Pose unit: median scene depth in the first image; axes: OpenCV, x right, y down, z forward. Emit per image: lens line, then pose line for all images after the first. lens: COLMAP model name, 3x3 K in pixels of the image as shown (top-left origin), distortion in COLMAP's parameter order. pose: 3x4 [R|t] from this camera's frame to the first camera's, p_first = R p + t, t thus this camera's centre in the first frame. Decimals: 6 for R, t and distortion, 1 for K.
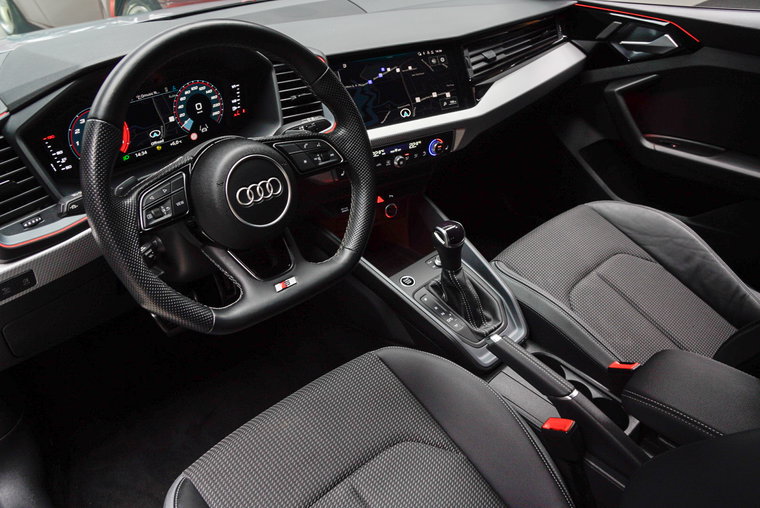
lens RADIAL K [[595.7, 0, 385.7], [0, 595.7, 255.3], [0, 0, 1]] dist [-0.082891, 0.043603]
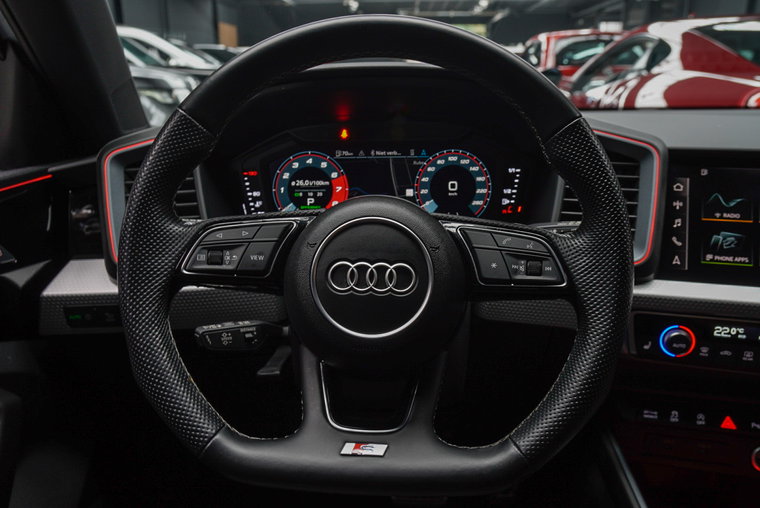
lens RADIAL K [[672.3, 0, 381.0], [0, 672.3, 253.0], [0, 0, 1]] dist [-0.053530, 0.032262]
pose [[0.694115, 0.188167, -0.694836, 0.191686], [-0.392056, 0.908336, -0.145664, -0.026743], [0.603736, 0.373522, 0.704262, 0.392008]]
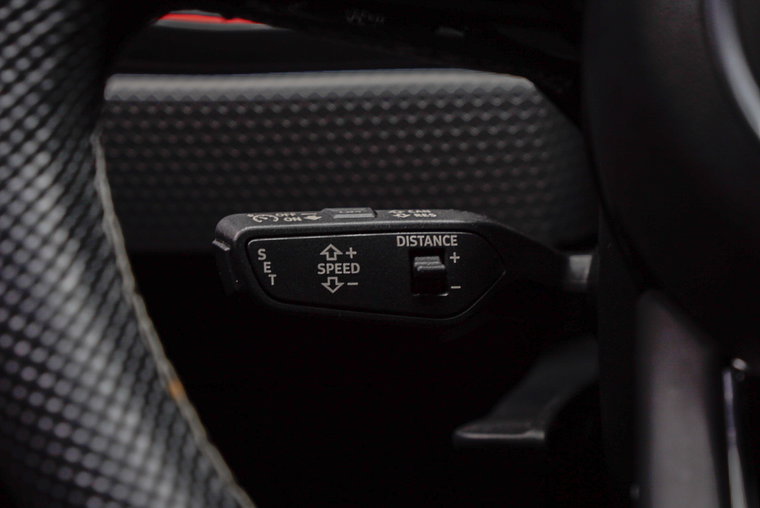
lens RADIAL K [[2226.0, 0, 380.9], [0, 2226.0, 254.7], [0, 0, 1]] dist [0.106999, 0.000000]
pose [[0.507796, 0.248715, -0.824793, 0.098674], [-0.459295, 0.888158, -0.014949, 0.010903], [0.728828, 0.386415, 0.565237, 0.491074]]
